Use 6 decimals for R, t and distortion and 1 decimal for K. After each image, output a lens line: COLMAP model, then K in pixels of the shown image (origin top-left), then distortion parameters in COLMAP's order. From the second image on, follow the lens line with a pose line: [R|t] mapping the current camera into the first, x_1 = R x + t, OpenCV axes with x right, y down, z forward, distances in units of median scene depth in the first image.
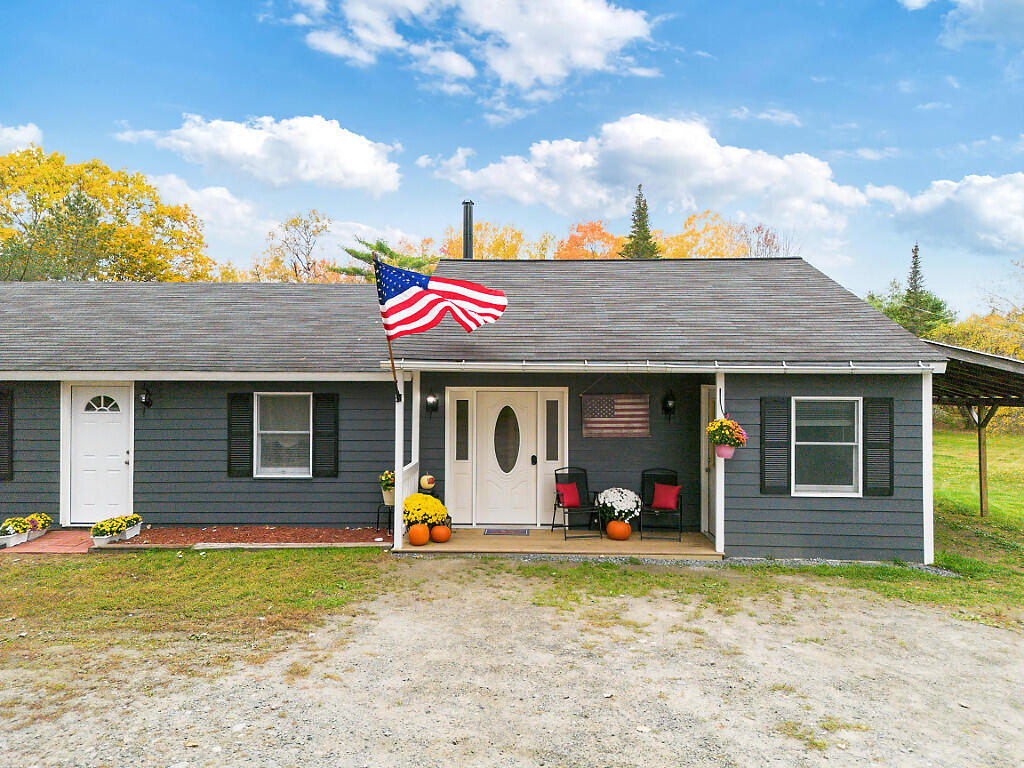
lens RADIAL K [[716.3, 0, 512.0], [0, 716.3, 384.0], [0, 0, 1]] dist [0.004851, 0.000836]
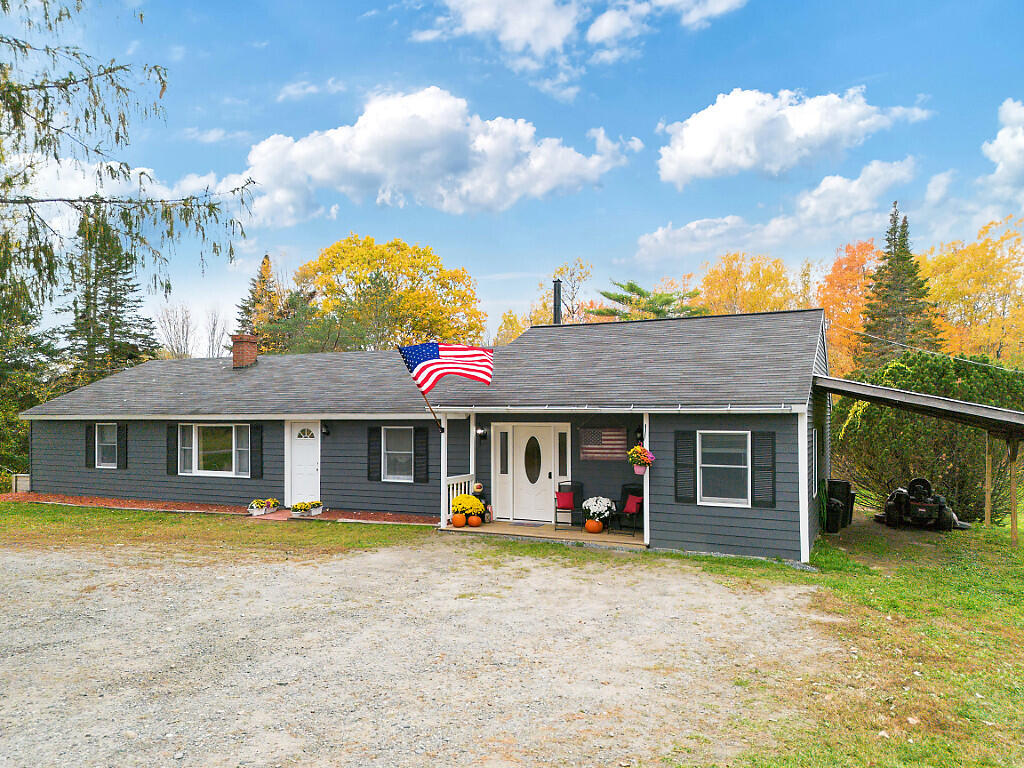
lens RADIAL K [[723.6, 0, 507.1], [0, 723.6, 403.1], [0, 0, 1]] dist [0.004195, 0.001473]
pose [[0.915908, -0.011569, -0.401222, 0.532736], [0.004068, 0.999801, -0.019542, -0.007827], [0.401368, 0.016266, 0.915772, -0.339844]]
